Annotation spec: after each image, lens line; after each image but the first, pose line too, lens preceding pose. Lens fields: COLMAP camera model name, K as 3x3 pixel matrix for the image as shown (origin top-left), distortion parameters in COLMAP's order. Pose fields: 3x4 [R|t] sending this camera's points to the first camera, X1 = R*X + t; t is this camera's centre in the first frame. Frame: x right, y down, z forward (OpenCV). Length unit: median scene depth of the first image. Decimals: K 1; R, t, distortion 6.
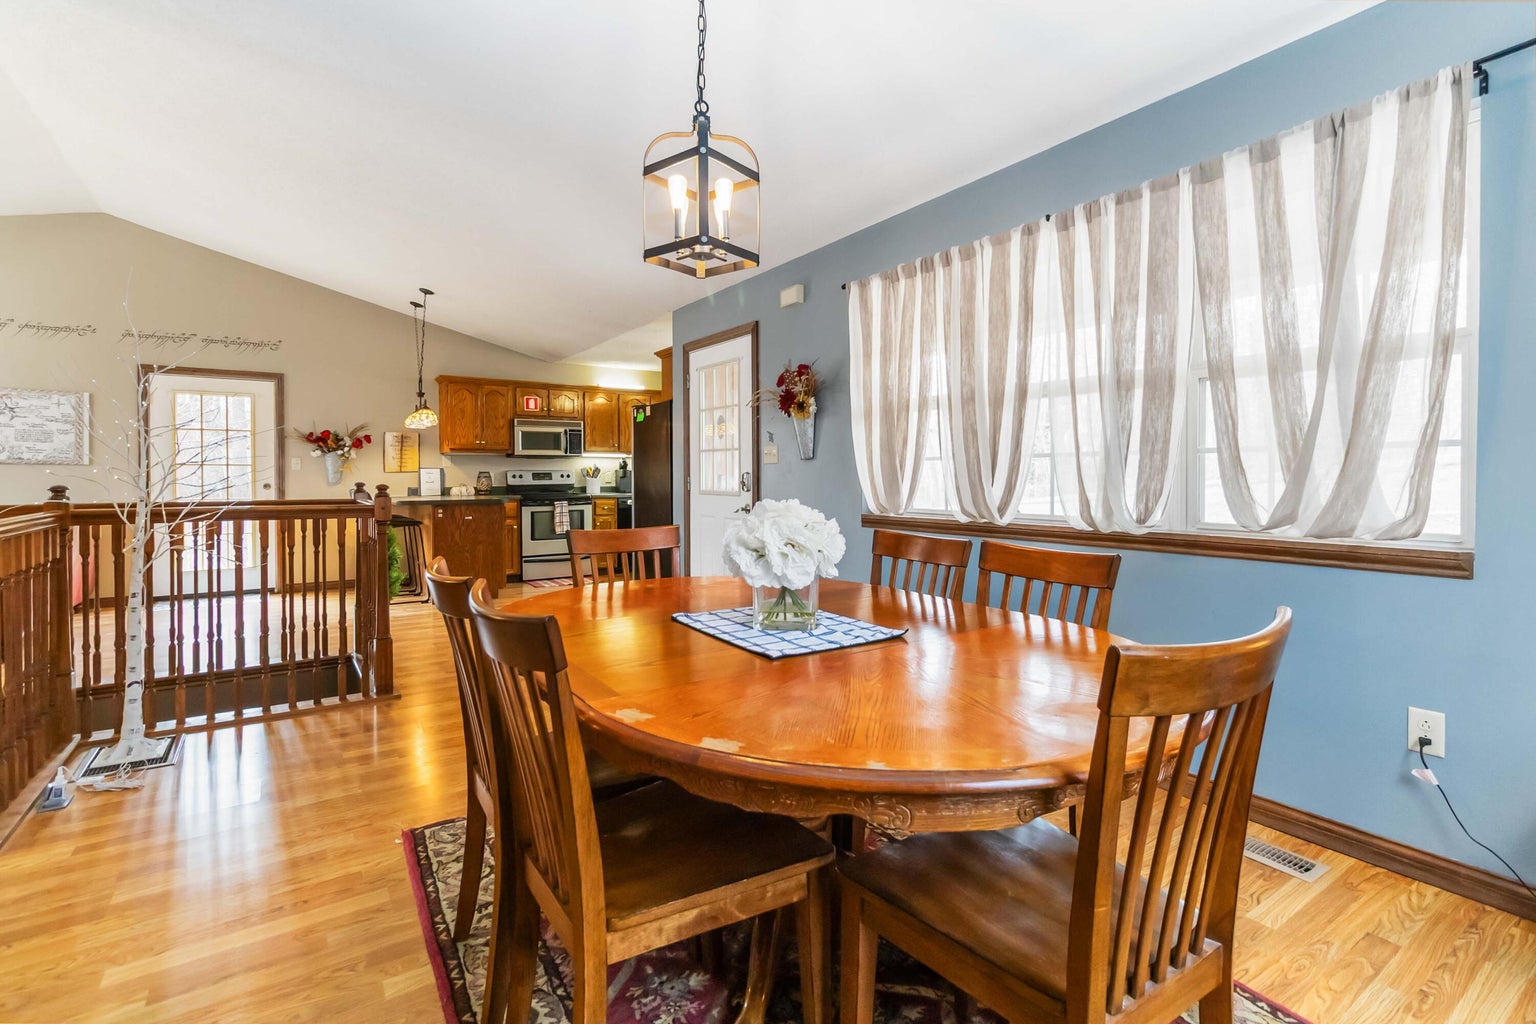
lens RADIAL K [[722.7, 0, 766.8], [0, 722.7, 483.3], [0, 0, 1]] dist [0.005903, -0.000423]
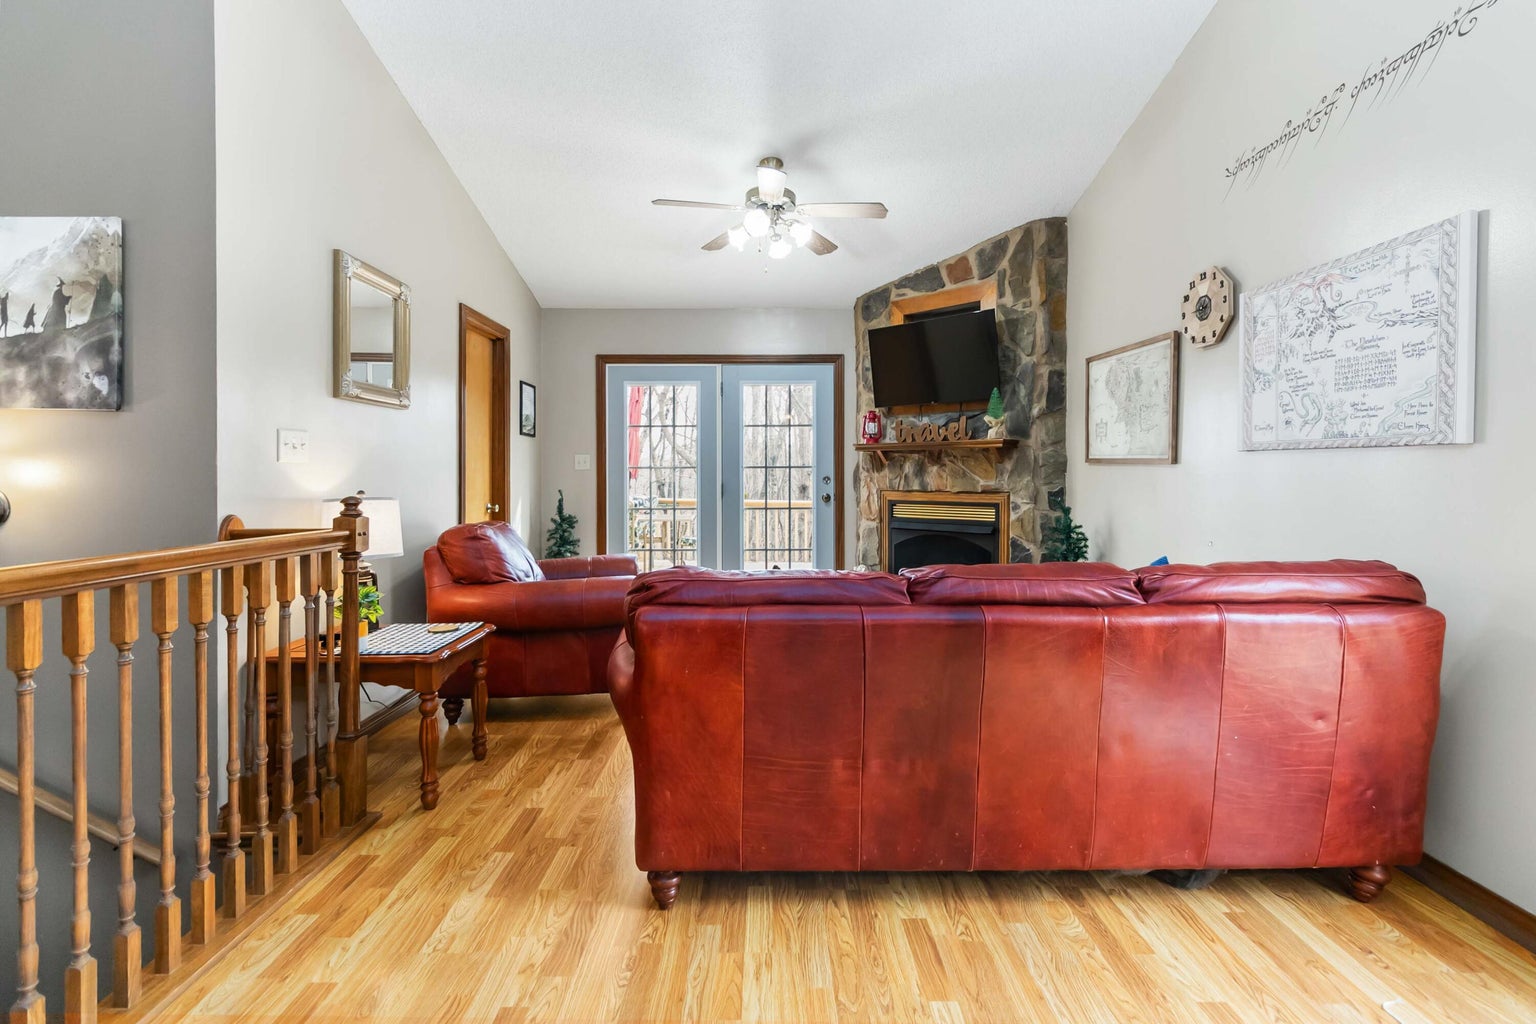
lens RADIAL K [[722.7, 0, 771.3], [0, 722.7, 473.8], [0, 0, 1]] dist [0.005903, -0.000423]
pose [[-0.552126, 0.003191, -0.833754, -0.439383], [-0.005149, 0.999961, 0.007237, -0.011616], [0.833745, 0.008288, -0.552088, 0.791264]]
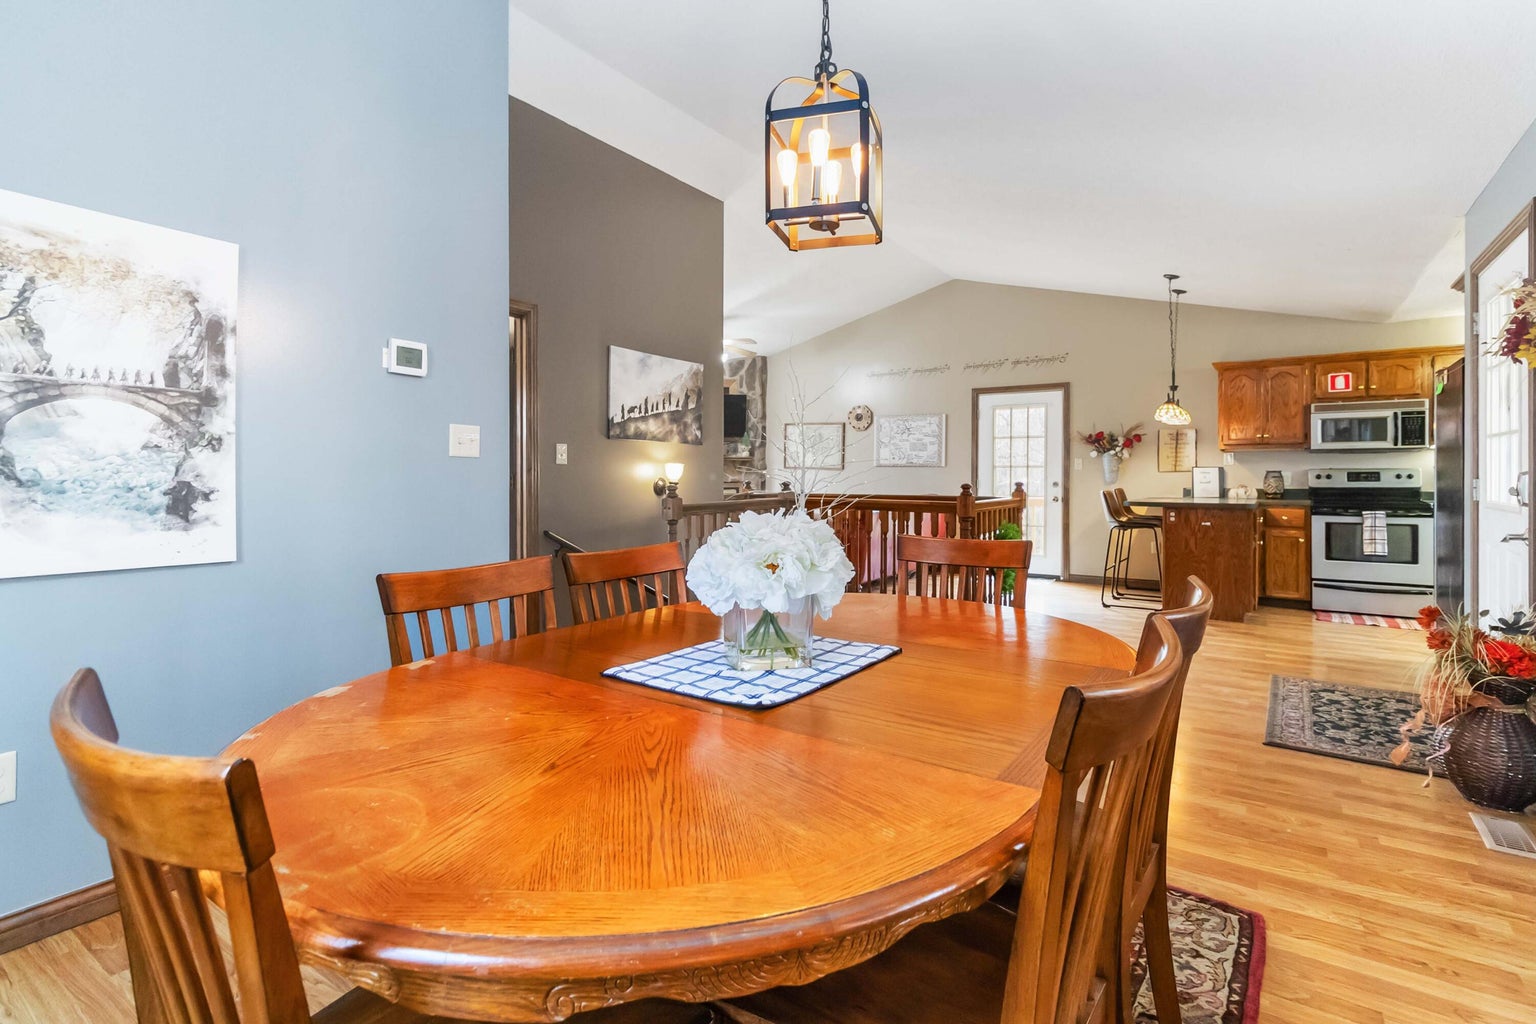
lens RADIAL K [[722.7, 0, 787.7], [0, 722.7, 475.8], [0, 0, 1]] dist [0.005903, -0.000423]
pose [[0.383274, 0.005786, -0.923617, 0.182137], [-0.011270, 0.999935, 0.001588, -0.005655], [0.923566, 0.009800, 0.383314, 0.174955]]
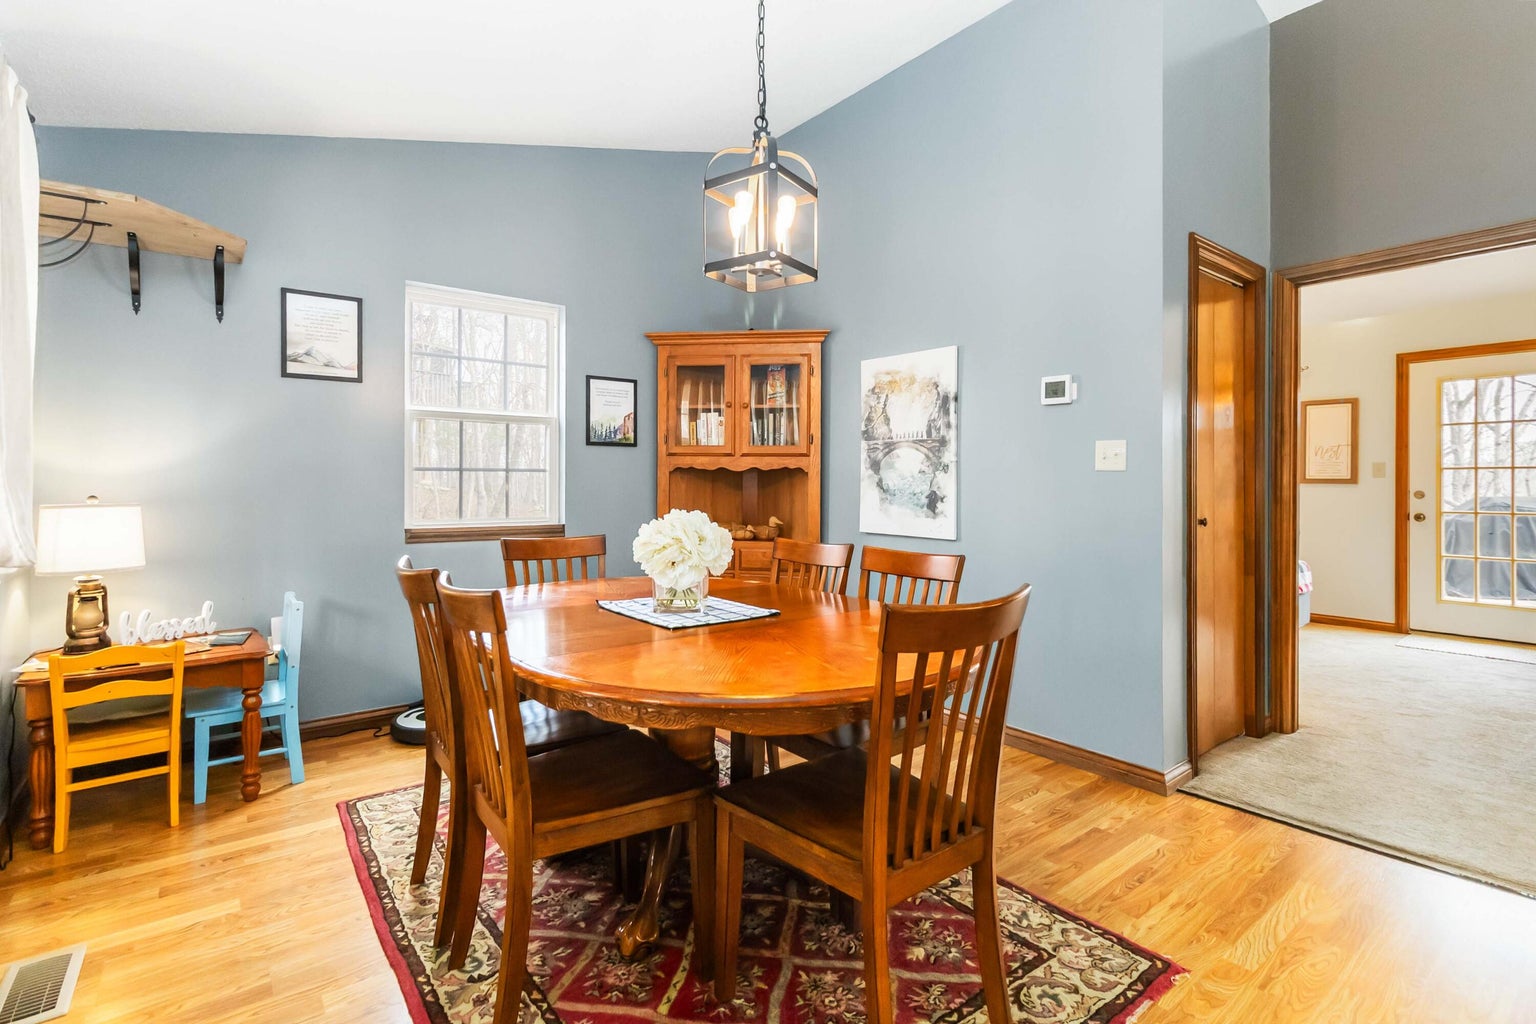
lens RADIAL K [[722.7, 0, 768.0], [0, 722.7, 485.7], [0, 0, 1]] dist [0.005903, -0.000423]
pose [[-0.996205, 0.001115, -0.087029, -0.003521], [0.000165, 0.999940, 0.010918, -0.009015], [0.087036, 0.010862, -0.996146, 0.534165]]
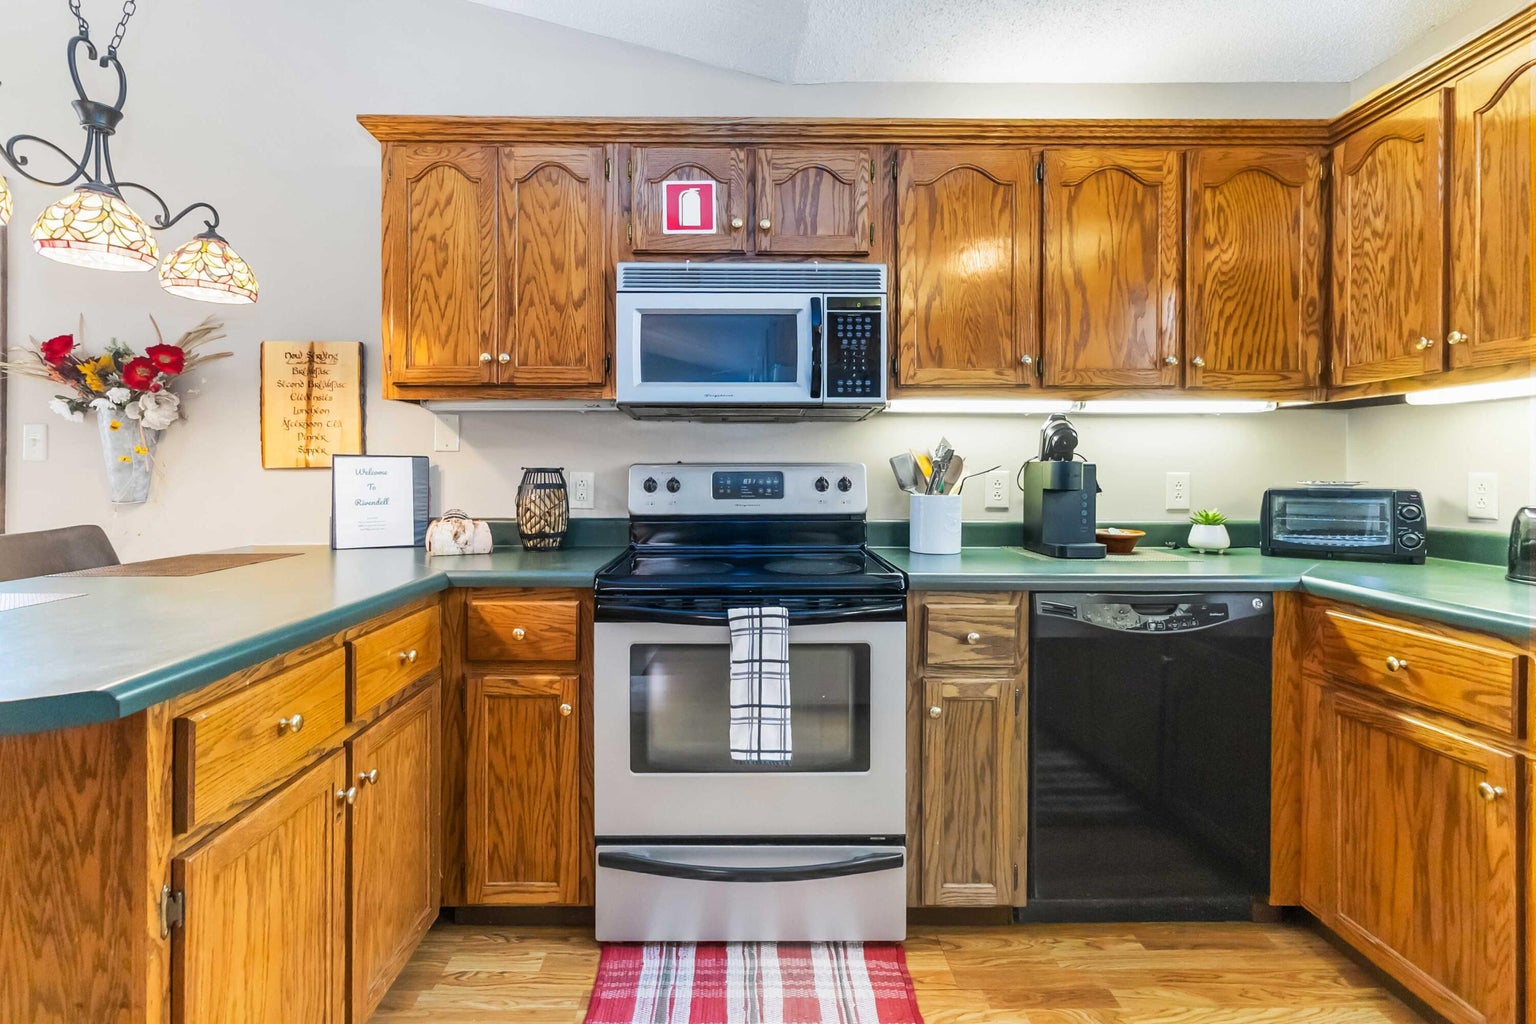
lens RADIAL K [[722.7, 0, 746.8], [0, 722.7, 478.7], [0, 0, 1]] dist [0.005903, -0.000423]
pose [[0.836421, 0.011448, -0.547969, -0.181170], [-0.011709, 0.999927, 0.003017, -0.014765], [0.547963, 0.003892, 0.836493, 0.876299]]
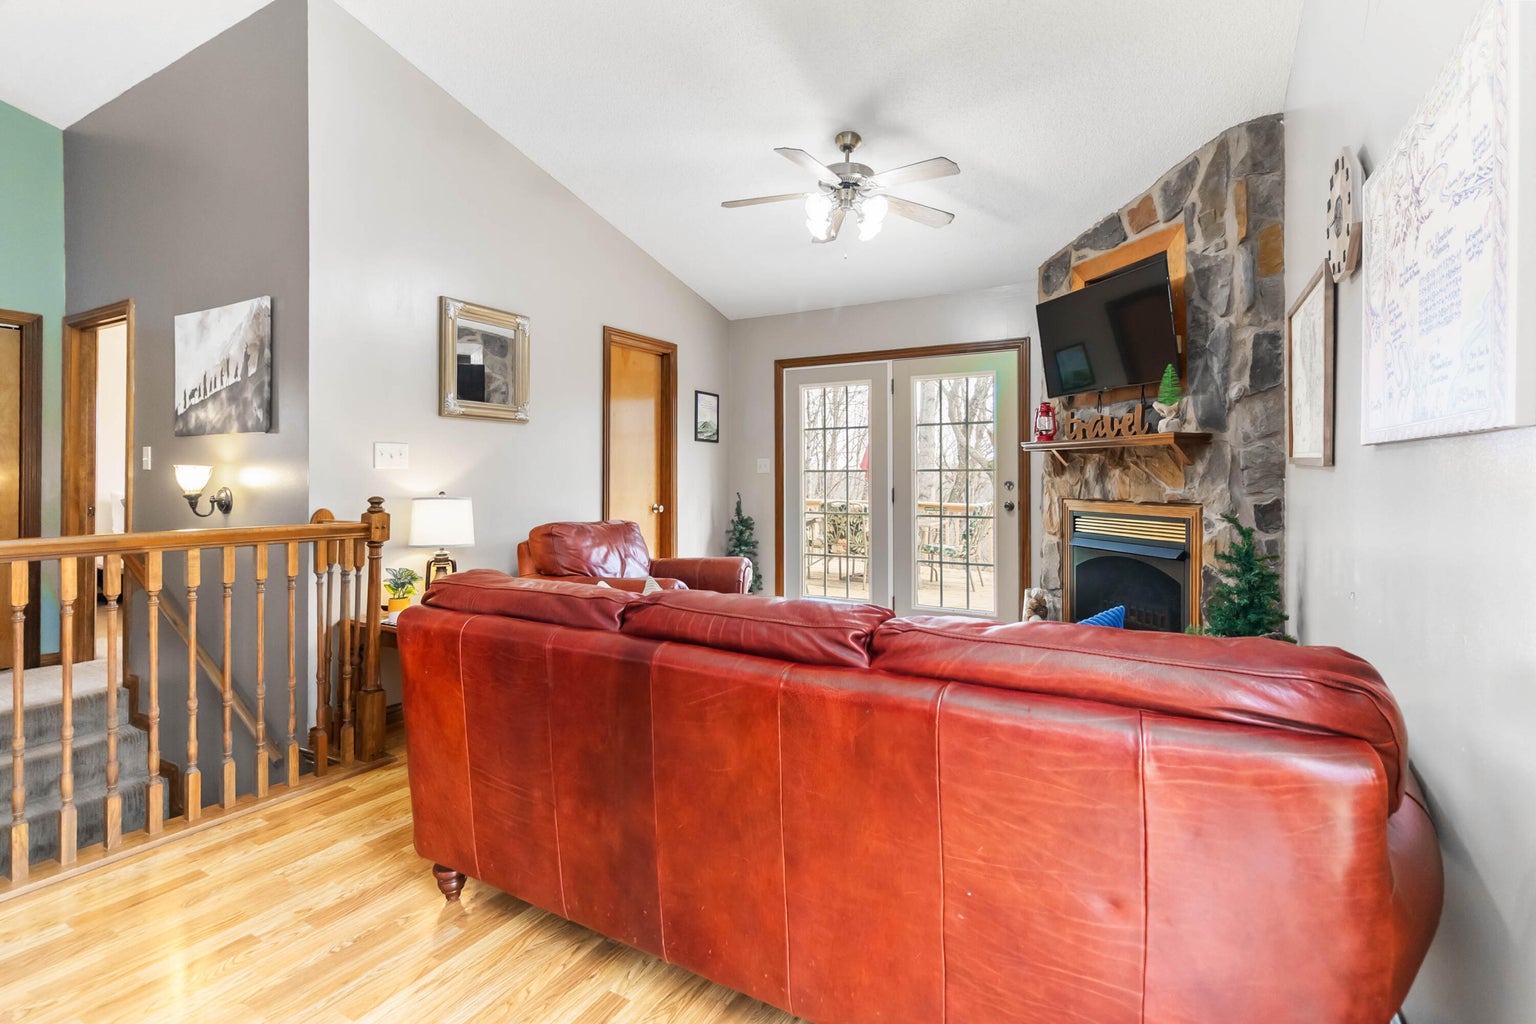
lens RADIAL K [[722.7, 0, 767.1], [0, 722.7, 470.4], [0, 0, 1]] dist [0.005903, -0.000423]
pose [[-0.899371, -0.001484, -0.437183, -0.627276], [-0.002682, 0.999994, 0.002123, -0.014024], [0.437177, 0.003082, -0.899370, 0.913806]]
